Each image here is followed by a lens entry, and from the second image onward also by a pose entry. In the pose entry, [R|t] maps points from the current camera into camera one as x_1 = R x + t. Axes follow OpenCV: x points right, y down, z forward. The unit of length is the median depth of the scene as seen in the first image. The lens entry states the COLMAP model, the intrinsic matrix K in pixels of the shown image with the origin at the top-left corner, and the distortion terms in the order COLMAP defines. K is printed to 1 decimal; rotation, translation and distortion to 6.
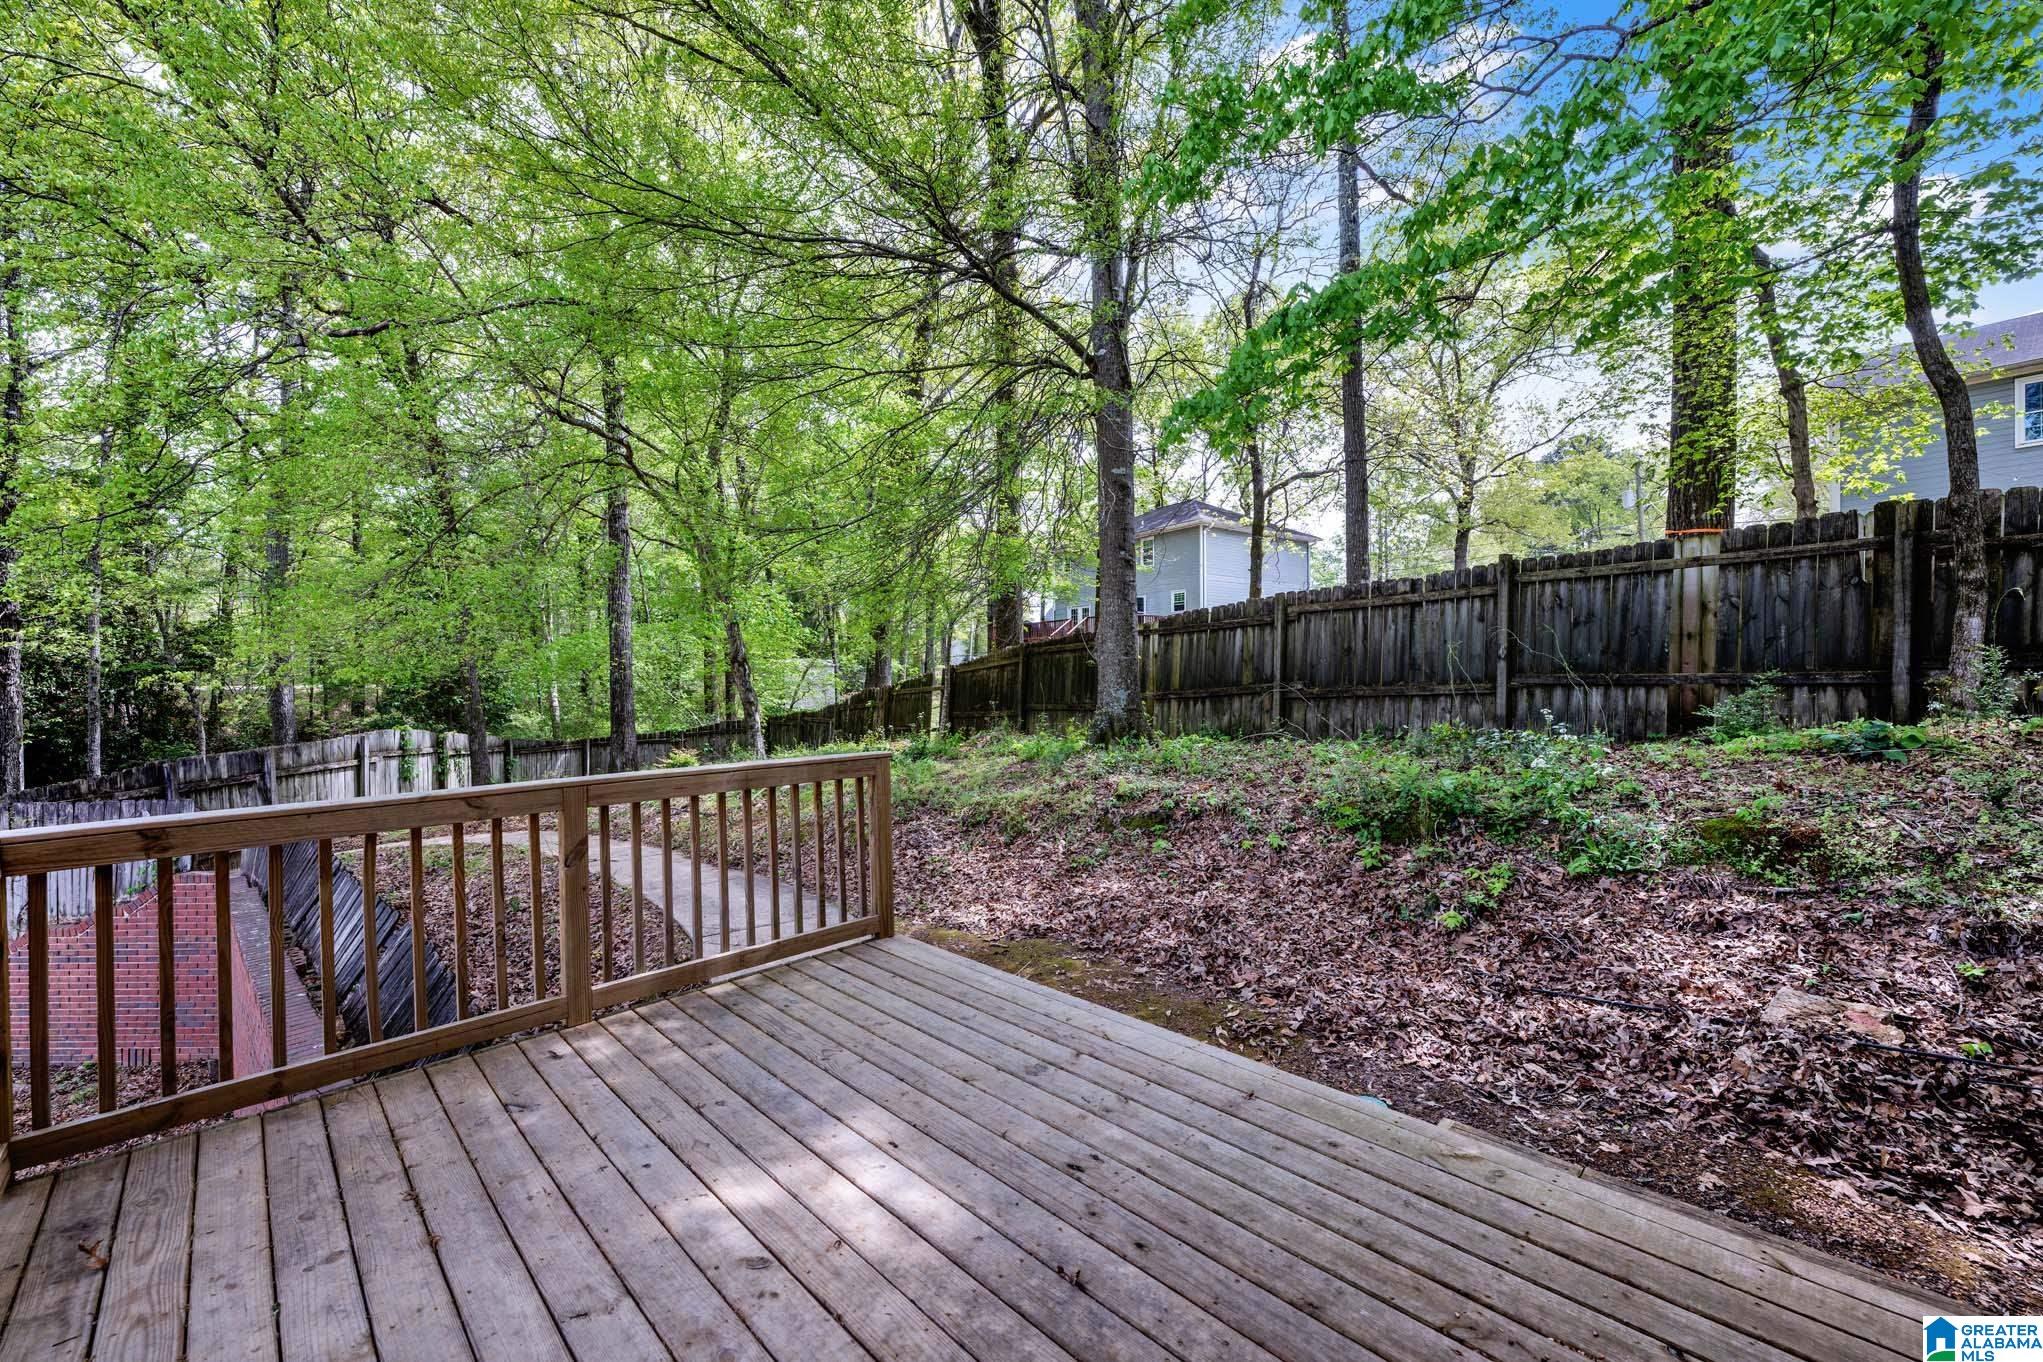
lens RADIAL K [[821.4, 0, 1023.4], [0, 821.4, 675.2], [0, 0, 1]] dist [0.000109, 0.000002]
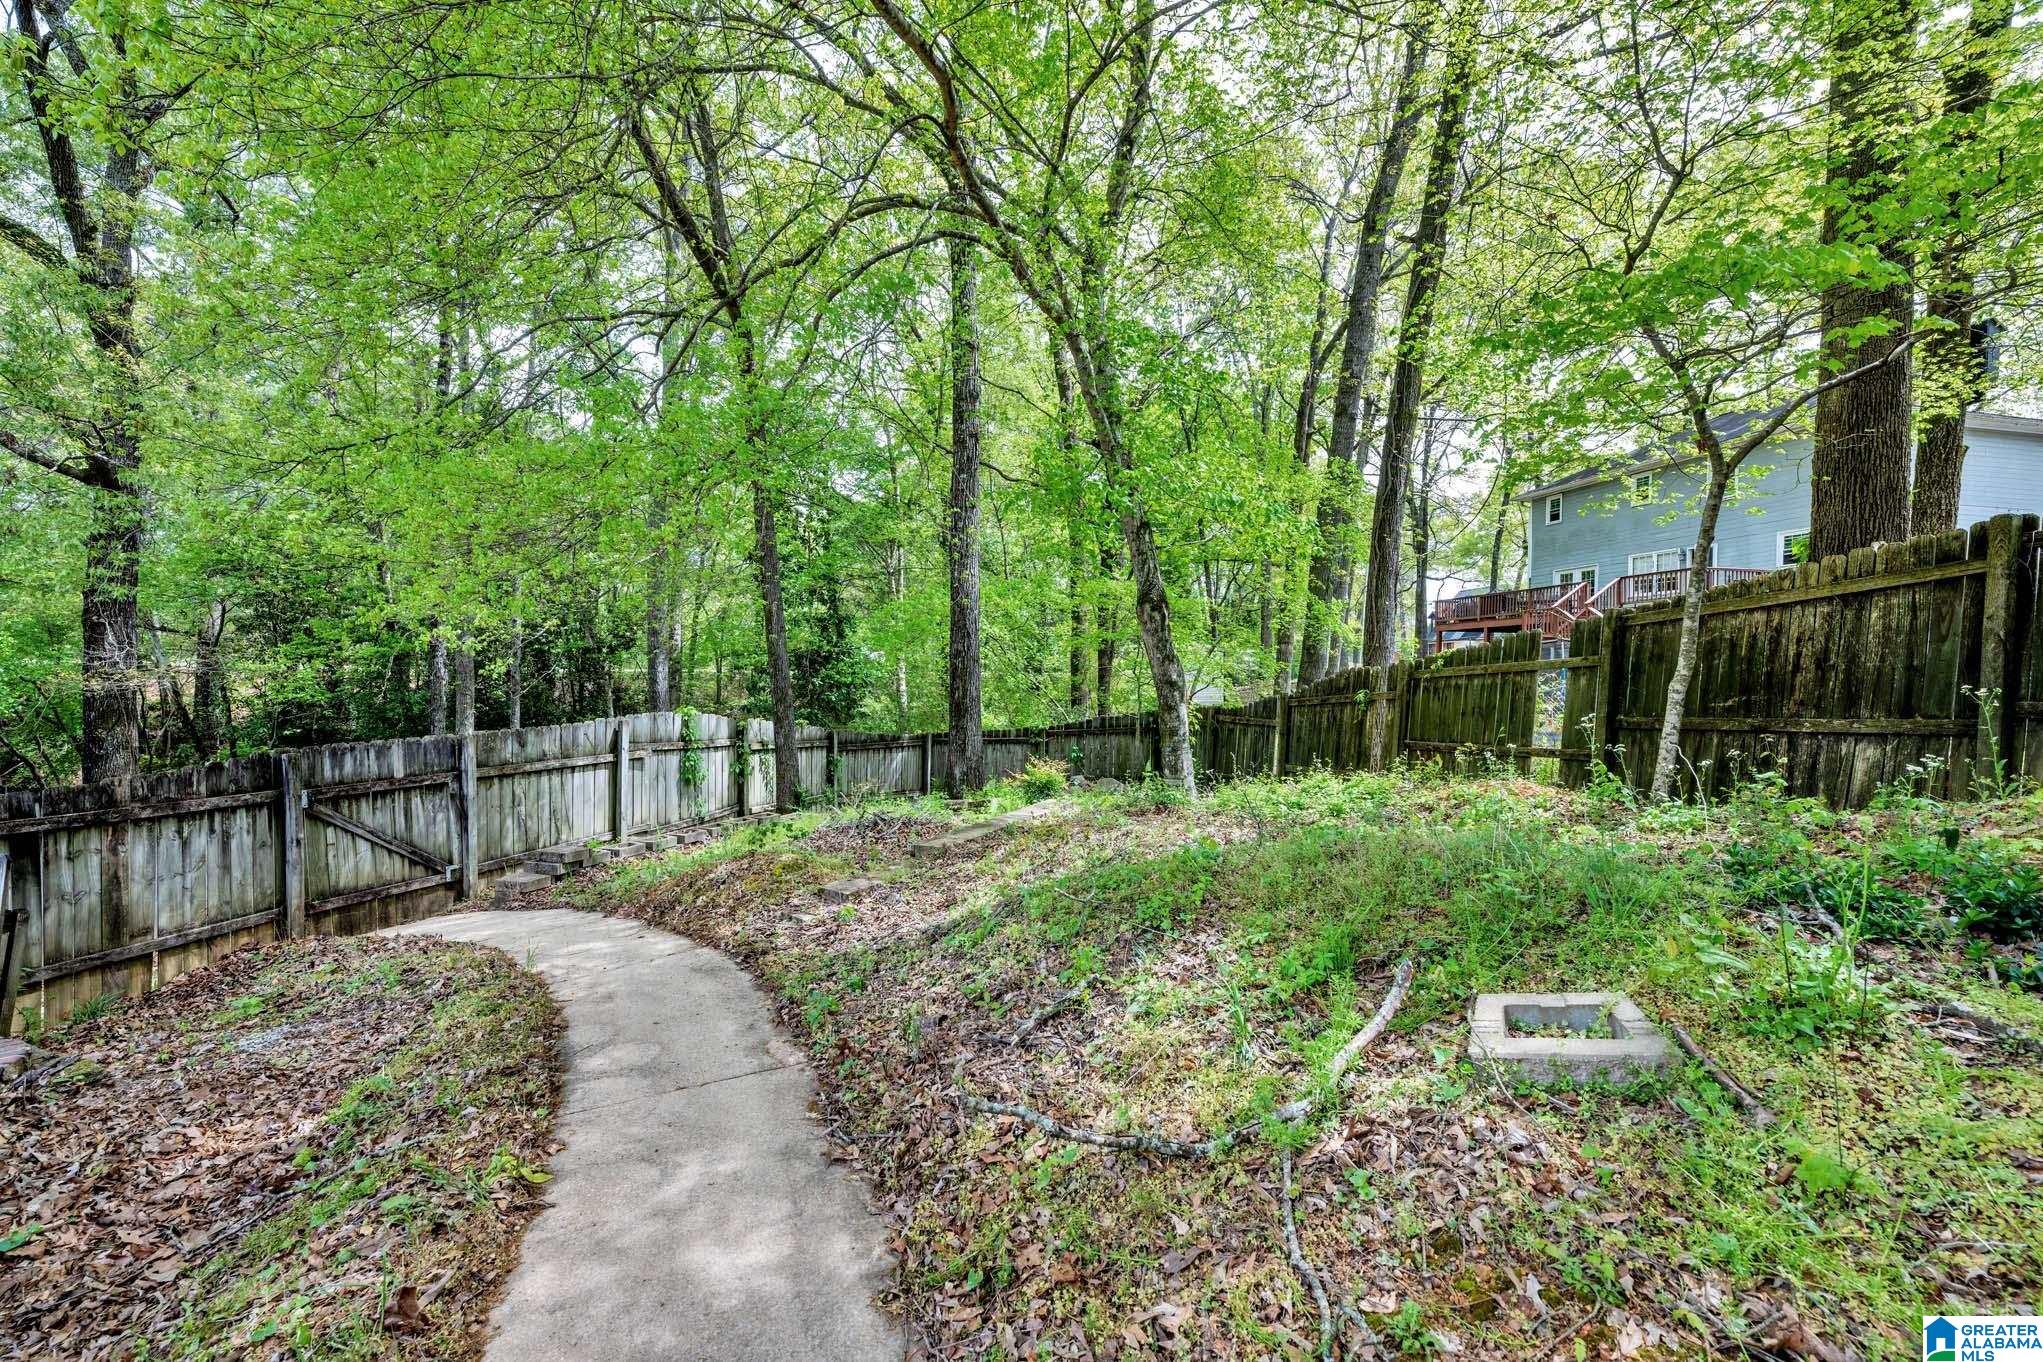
lens RADIAL K [[821.4, 0, 1019.3], [0, 821.4, 676.6], [0, 0, 1]] dist [0.000109, 0.000002]
pose [[0.911184, 0.016067, -0.411687, -0.186270], [-0.014652, 0.999871, 0.006593, 0.024301], [0.411739, 0.000025, 0.911302, 0.447421]]
